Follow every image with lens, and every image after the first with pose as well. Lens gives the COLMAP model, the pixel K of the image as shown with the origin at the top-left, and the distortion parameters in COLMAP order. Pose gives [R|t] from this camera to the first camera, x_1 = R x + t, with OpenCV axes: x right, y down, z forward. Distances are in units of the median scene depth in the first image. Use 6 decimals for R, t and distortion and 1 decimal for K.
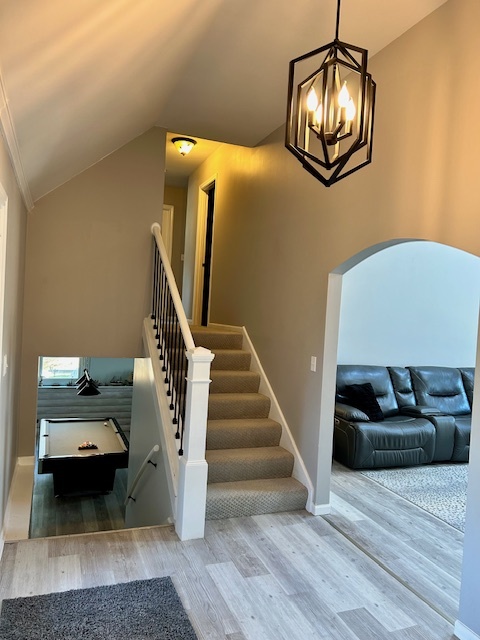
lens RADIAL K [[480.1, 0, 238.2], [0, 480.1, 321.5], [0, 0, 1]] dist [0.007175, -0.004370]
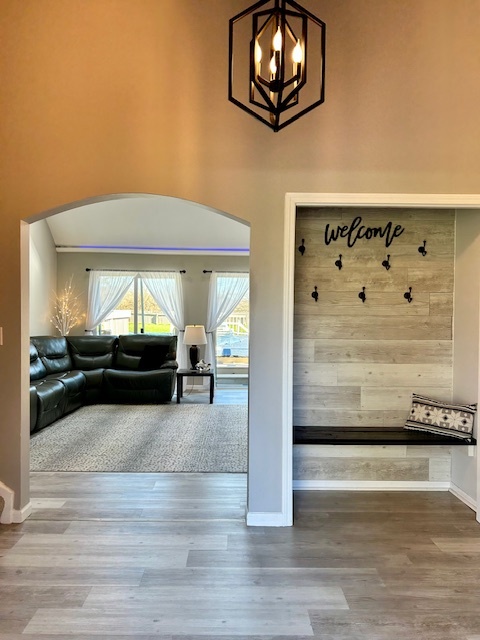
lens RADIAL K [[480.1, 0, 242.5], [0, 480.1, 315.3], [0, 0, 1]] dist [0.007175, -0.004370]
pose [[0.343846, -0.058560, 0.937198, -0.453359], [0.037812, 0.998108, 0.048494, 0.035550], [-0.938265, 0.018763, 0.345409, 0.380806]]
